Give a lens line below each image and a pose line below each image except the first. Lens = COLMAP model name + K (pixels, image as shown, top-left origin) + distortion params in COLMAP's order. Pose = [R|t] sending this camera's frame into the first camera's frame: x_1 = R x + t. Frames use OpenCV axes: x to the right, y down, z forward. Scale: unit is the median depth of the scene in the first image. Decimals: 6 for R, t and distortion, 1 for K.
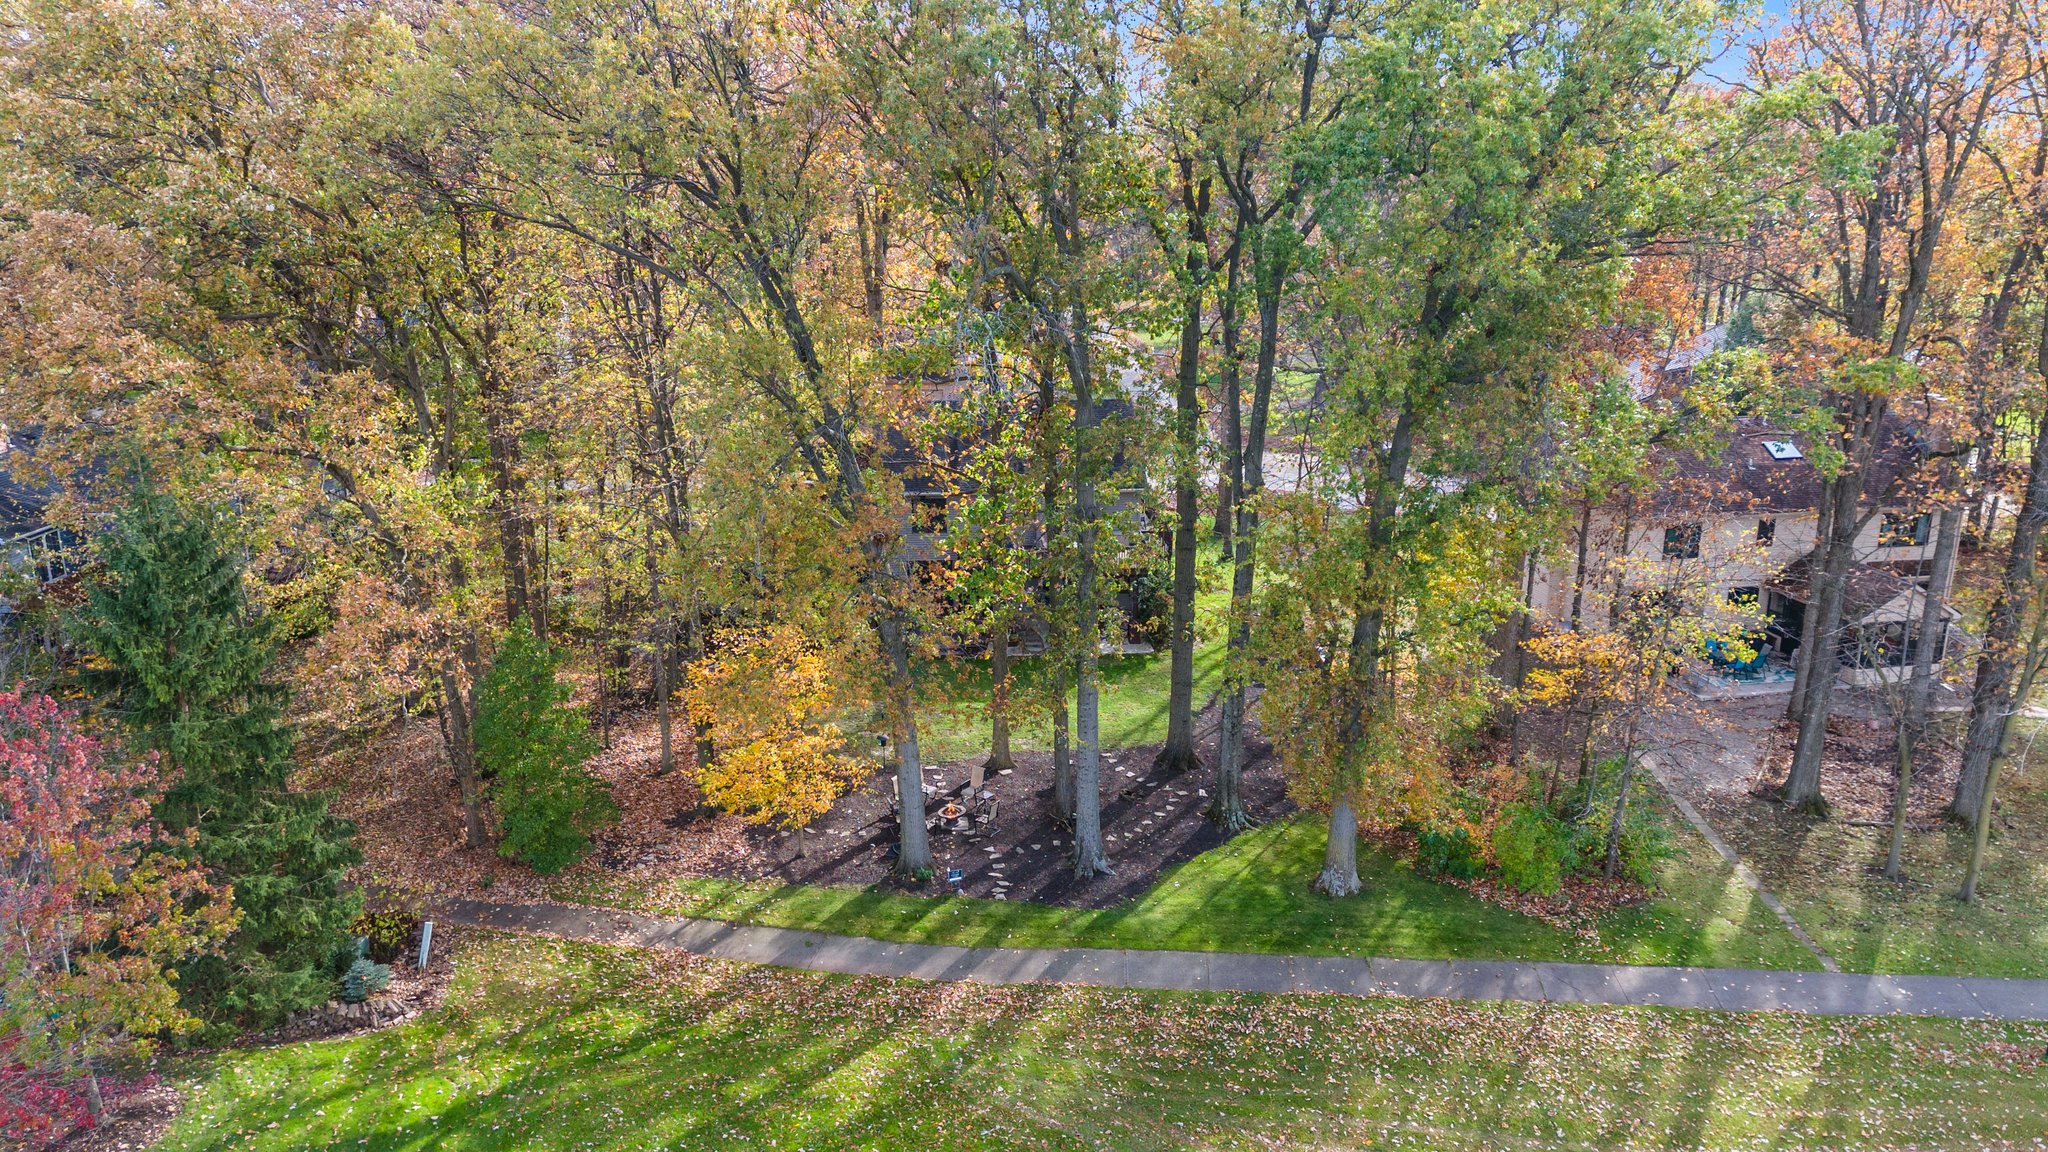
lens RADIAL K [[1501.5, 0, 1024.6], [0, 1501.5, 583.9], [0, 0, 1]] dist [0.062792, -0.063529]
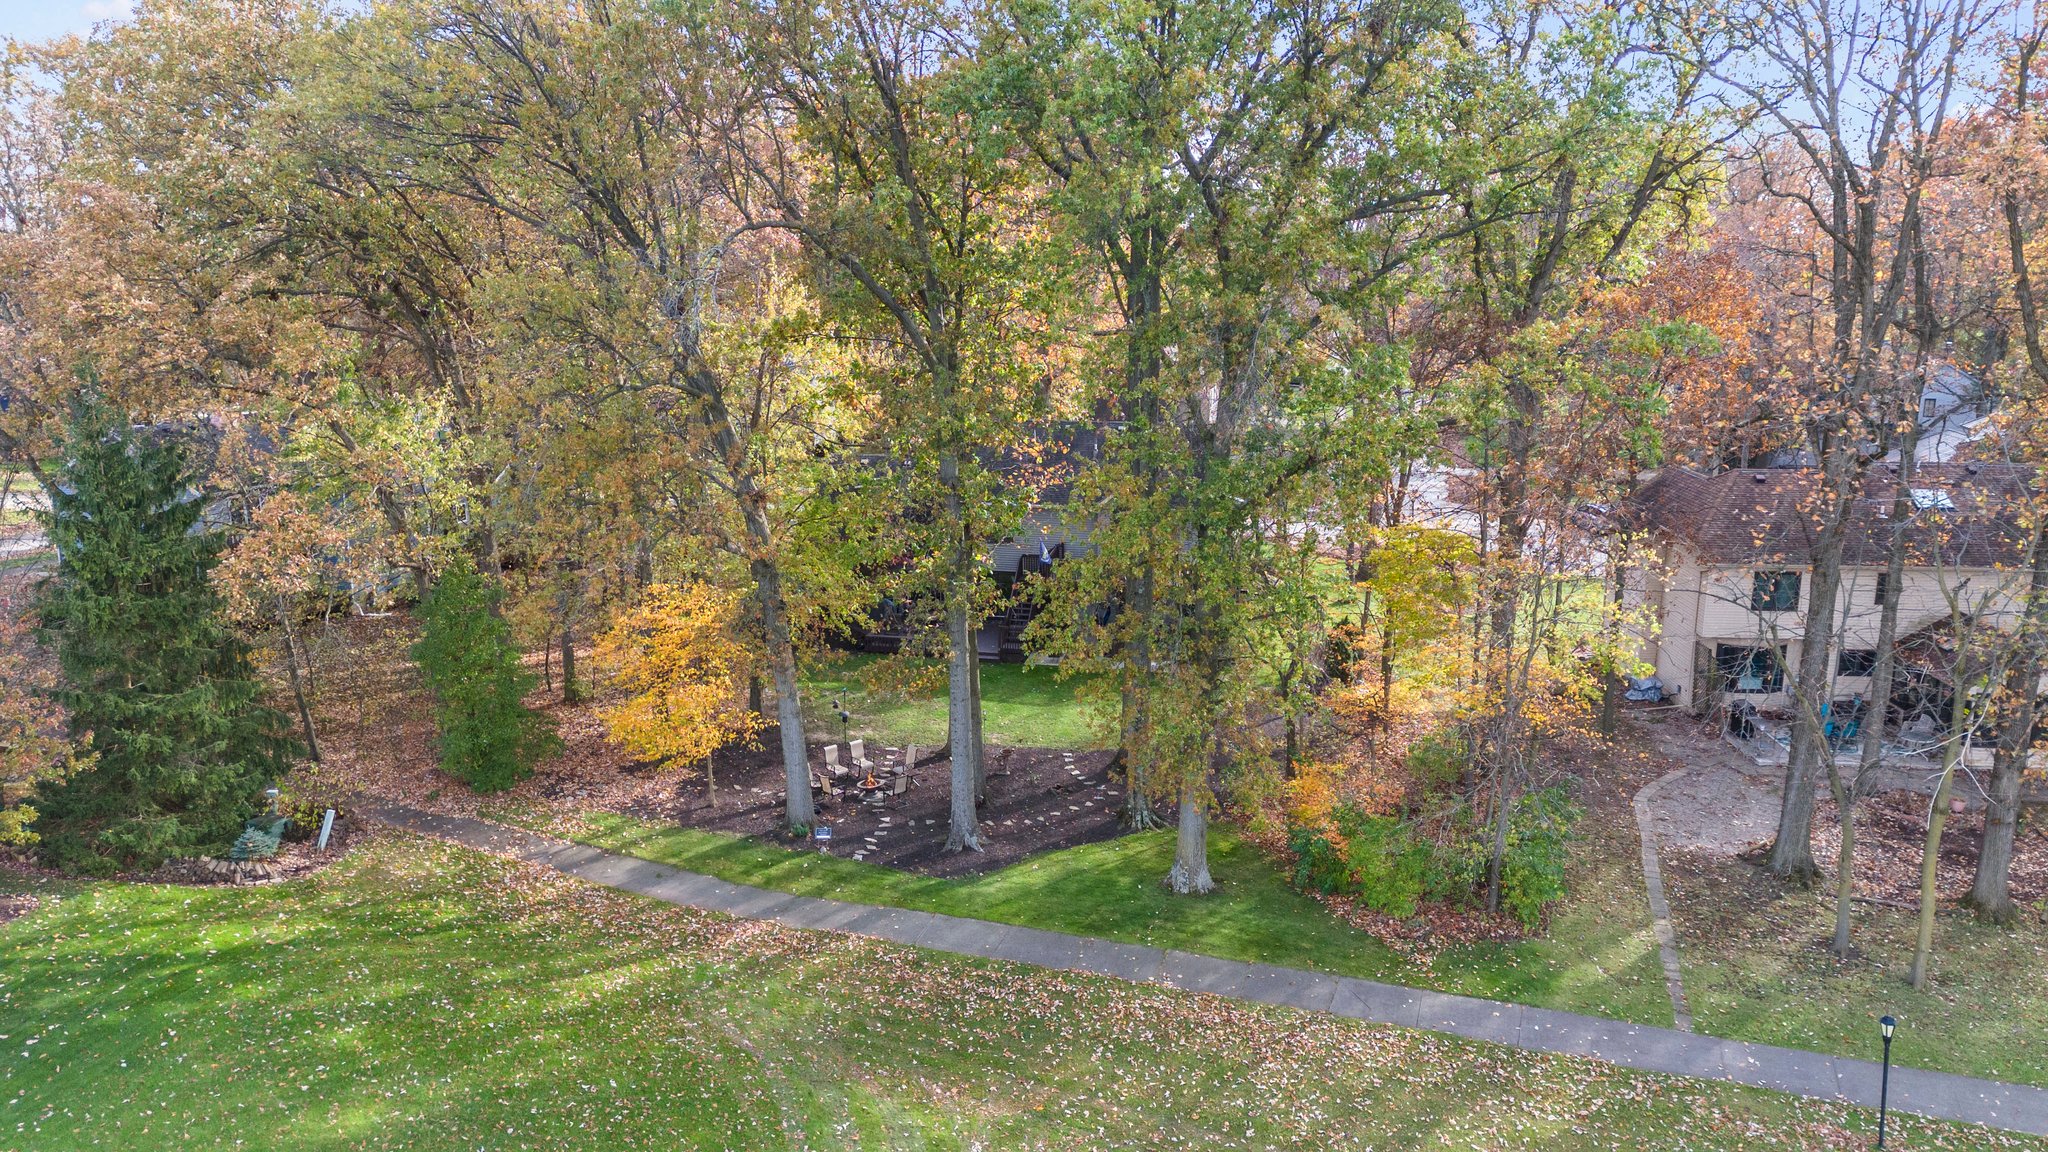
lens RADIAL K [[1501.5, 0, 1032.8], [0, 1501.5, 564.0], [0, 0, 1]] dist [0.062792, -0.063529]
pose [[0.961351, 0.055629, -0.269648, 0.355421], [-0.075263, 0.995170, -0.063021, 0.063798], [0.264840, 0.080880, 0.960895, 0.032143]]
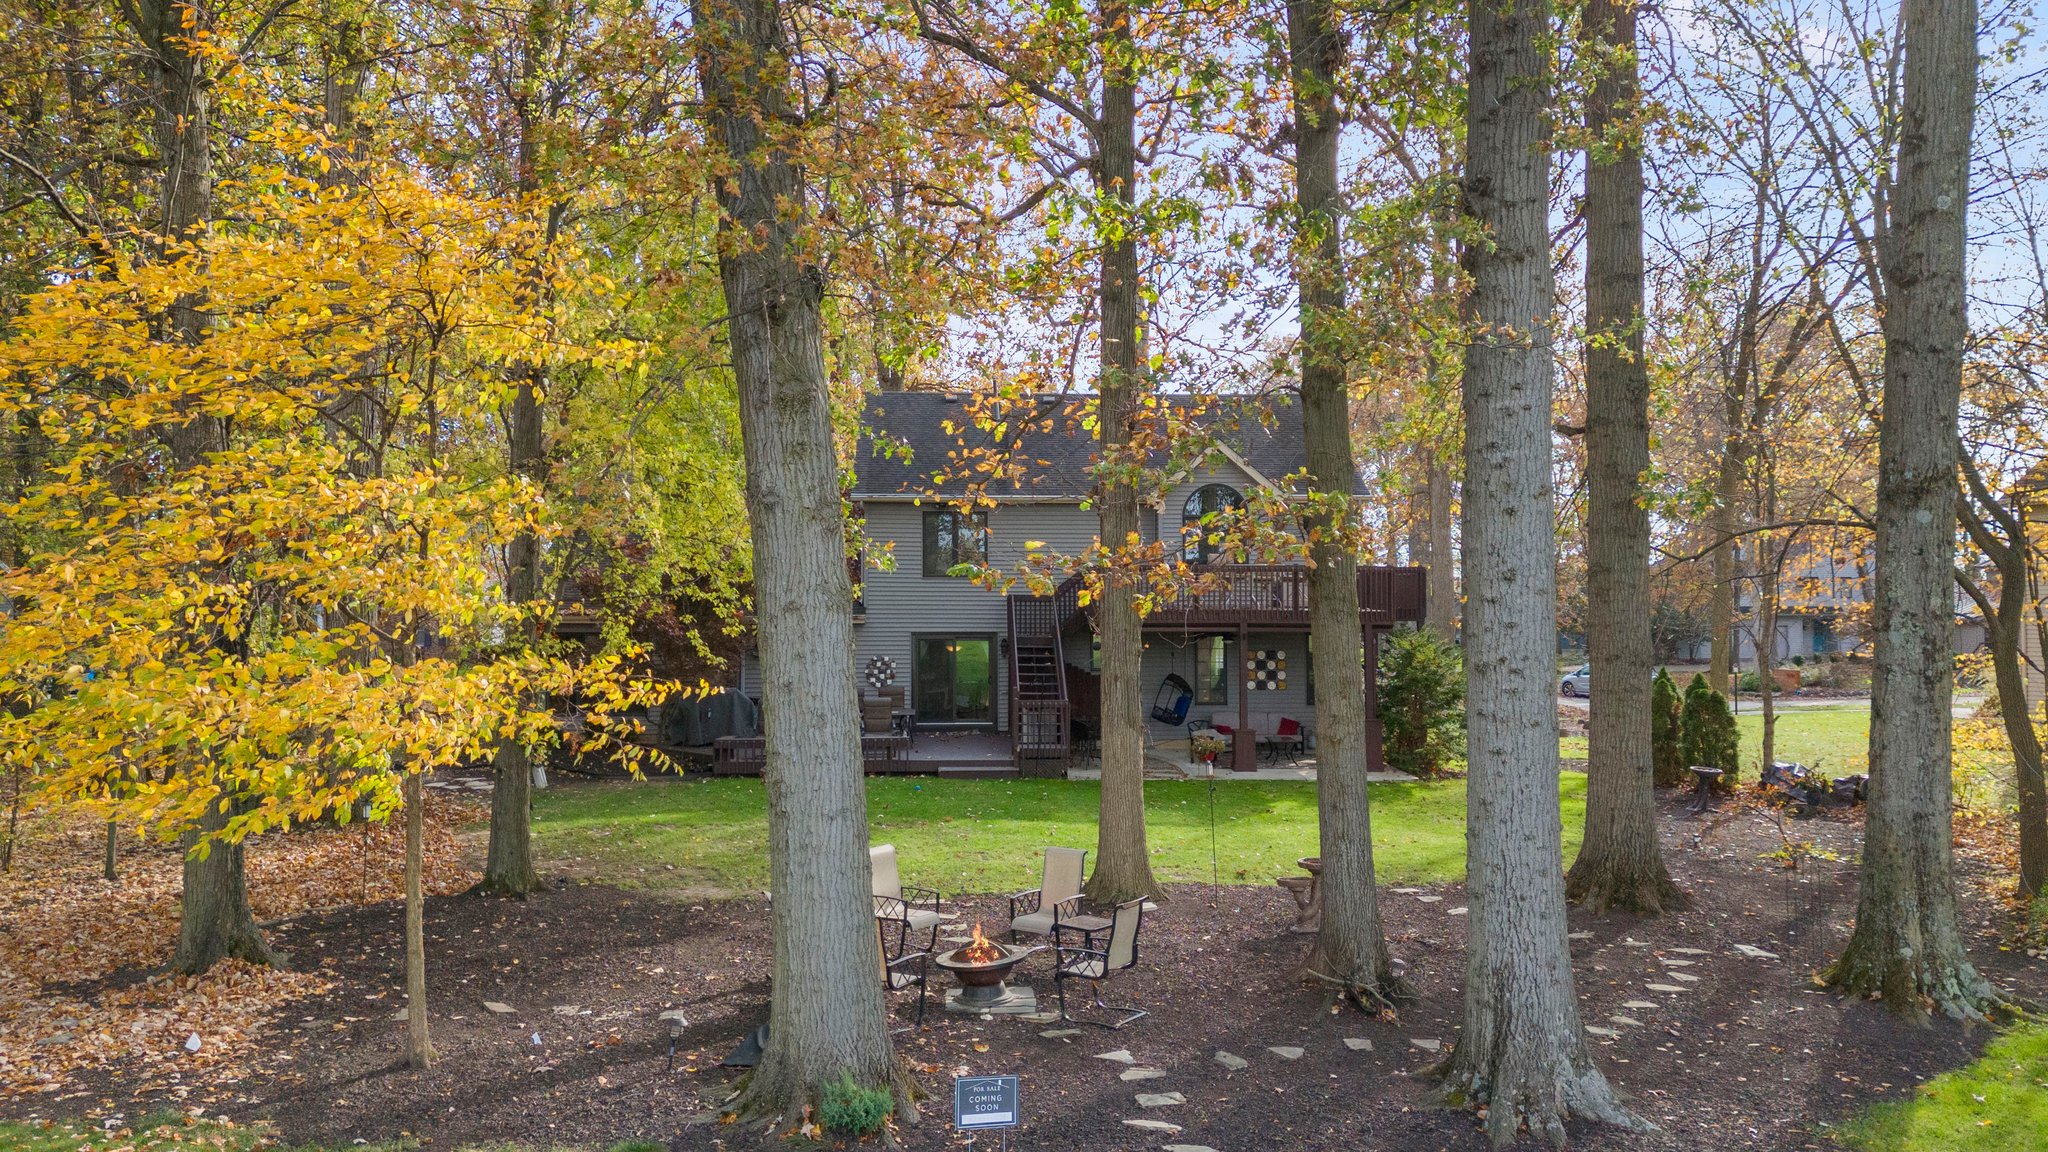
lens RADIAL K [[1501.5, 0, 1004.4], [0, 1501.5, 584.2], [0, 0, 1]] dist [0.062792, -0.063529]
pose [[0.998820, -0.007397, -0.047992, -0.031035], [-0.007110, 0.955399, -0.295232, 0.184051], [0.048035, 0.295225, 0.954219, 0.748062]]
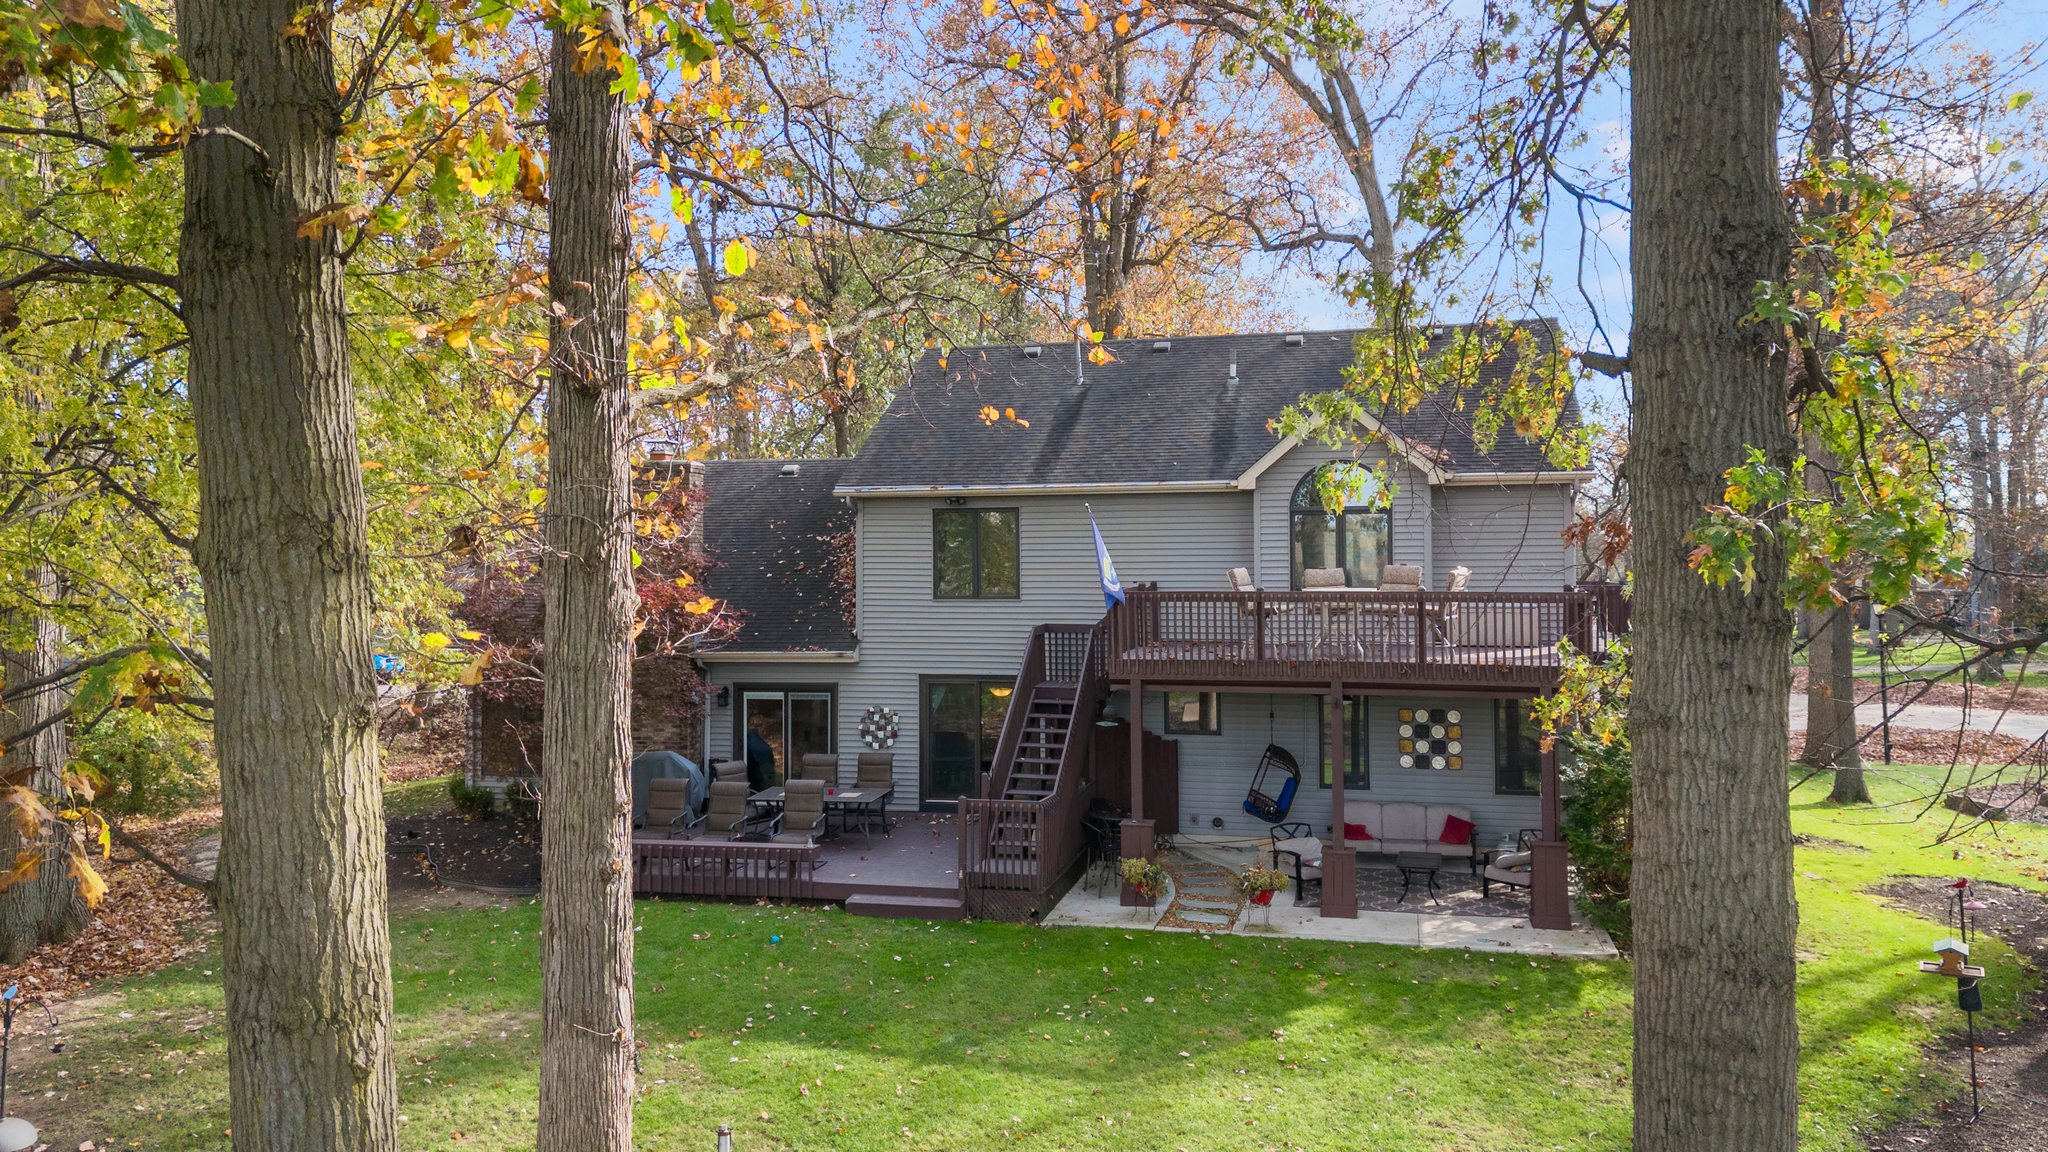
lens RADIAL K [[1501.5, 0, 997.7], [0, 1501.5, 541.6], [0, 0, 1]] dist [0.062792, -0.063529]
pose [[0.940410, -0.019213, -0.339500, 0.107497], [-0.081733, 0.956361, -0.280523, 0.086661], [0.330074, 0.291555, 0.897801, 0.978810]]
